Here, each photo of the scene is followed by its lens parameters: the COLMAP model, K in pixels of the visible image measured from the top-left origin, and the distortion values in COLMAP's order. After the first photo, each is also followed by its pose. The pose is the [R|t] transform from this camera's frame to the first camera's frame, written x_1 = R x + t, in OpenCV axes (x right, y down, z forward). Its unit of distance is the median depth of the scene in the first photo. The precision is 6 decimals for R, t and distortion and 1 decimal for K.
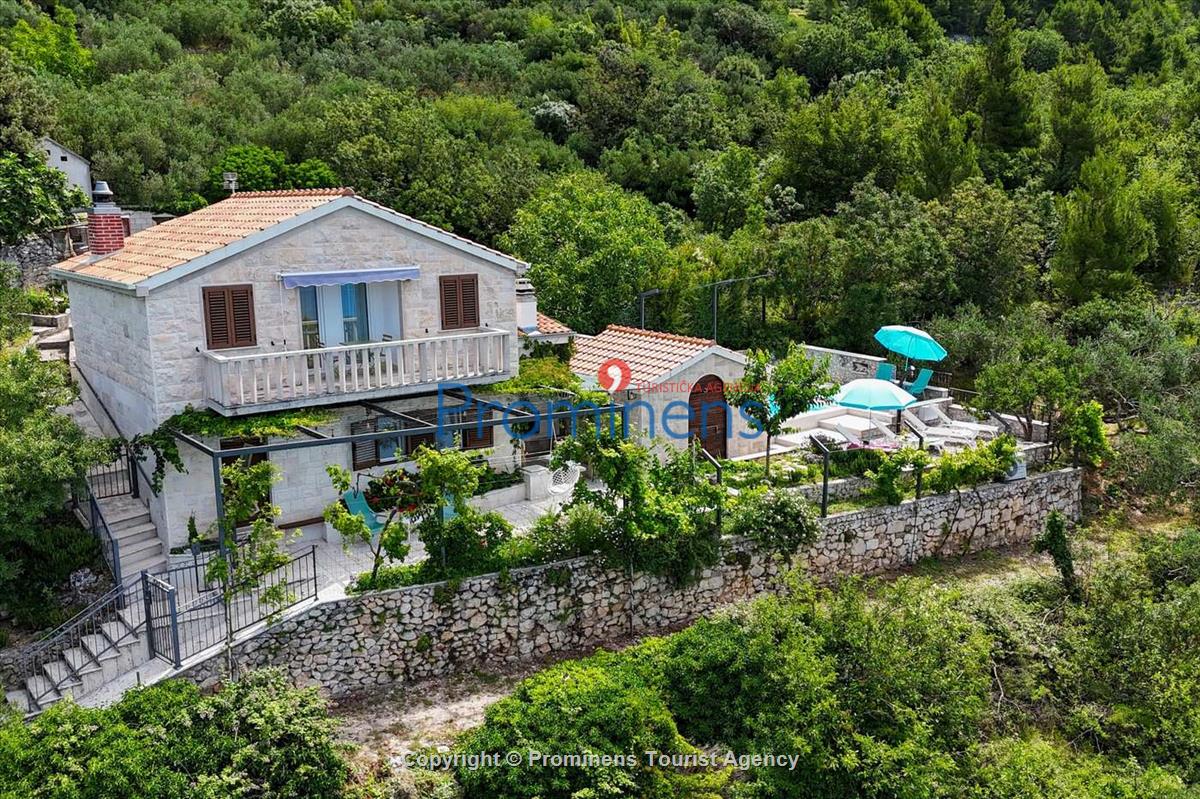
lens RADIAL K [[1042.1, 0, 600.0], [0, 1042.1, 399.5], [0, 0, 1]] dist [0.075105, -0.108656]
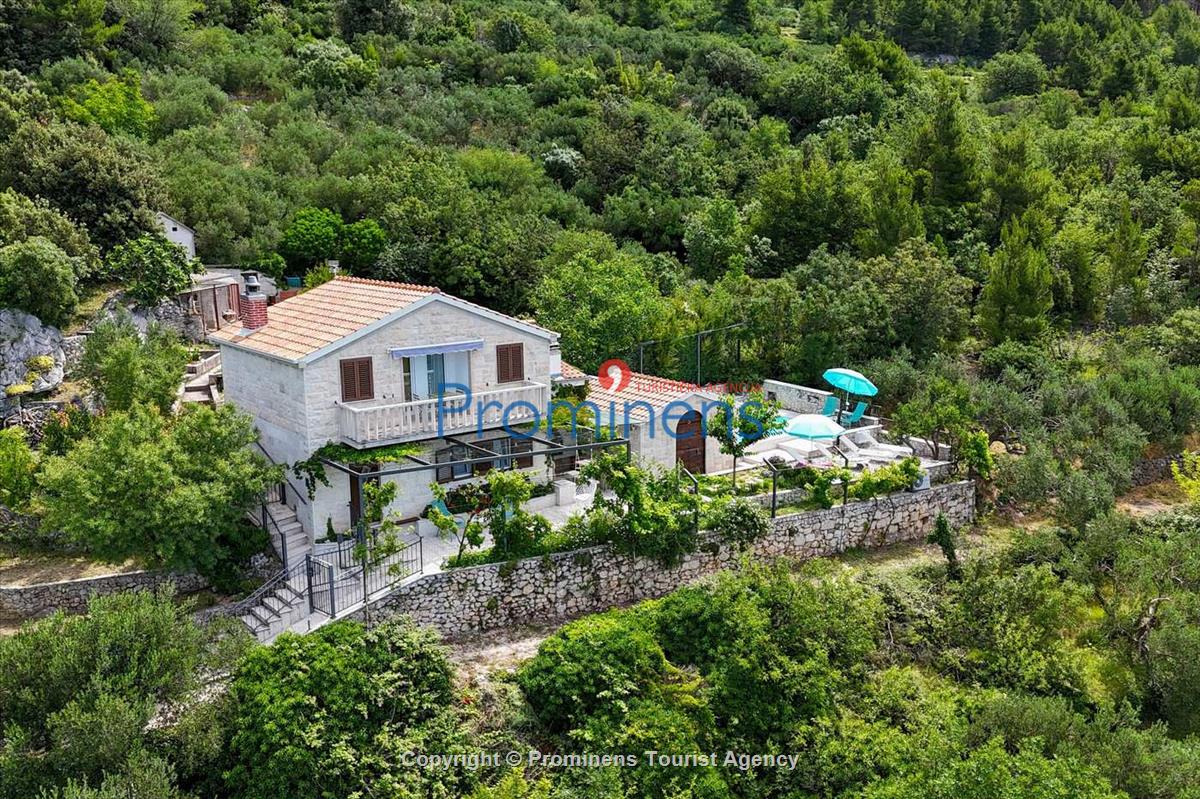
lens RADIAL K [[1042.1, 0, 600.0], [0, 1042.1, 399.5], [0, 0, 1]] dist [0.075105, -0.108656]
pose [[0.999996, -0.000103, 0.002666, -0.019431], [0.000106, 0.999999, -0.001359, -0.045396], [-0.002666, 0.001360, 0.999996, -0.410970]]
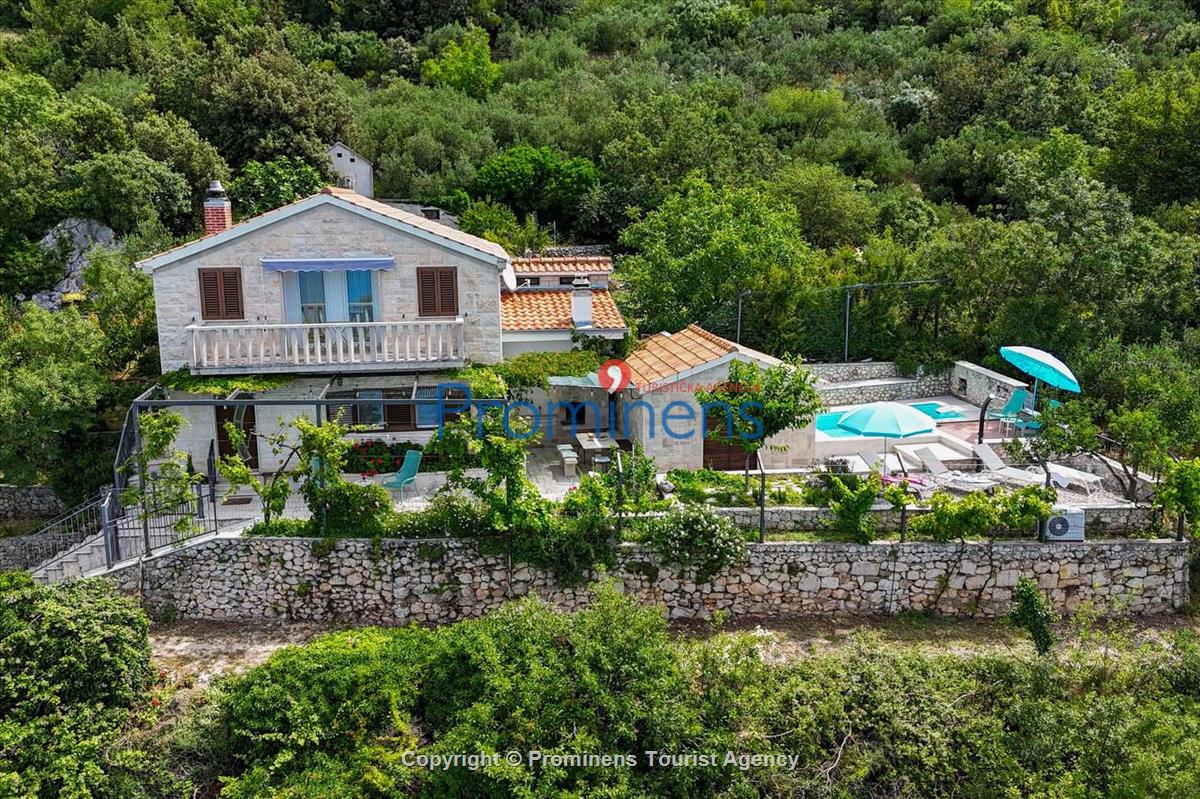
lens RADIAL K [[1042.1, 0, 600.0], [0, 1042.1, 399.5], [0, 0, 1]] dist [0.075105, -0.108656]
pose [[0.884499, 0.095697, -0.456623, 0.550391], [-0.091927, 0.995298, 0.030524, -0.032357], [0.457397, 0.014978, 0.889137, 0.119240]]
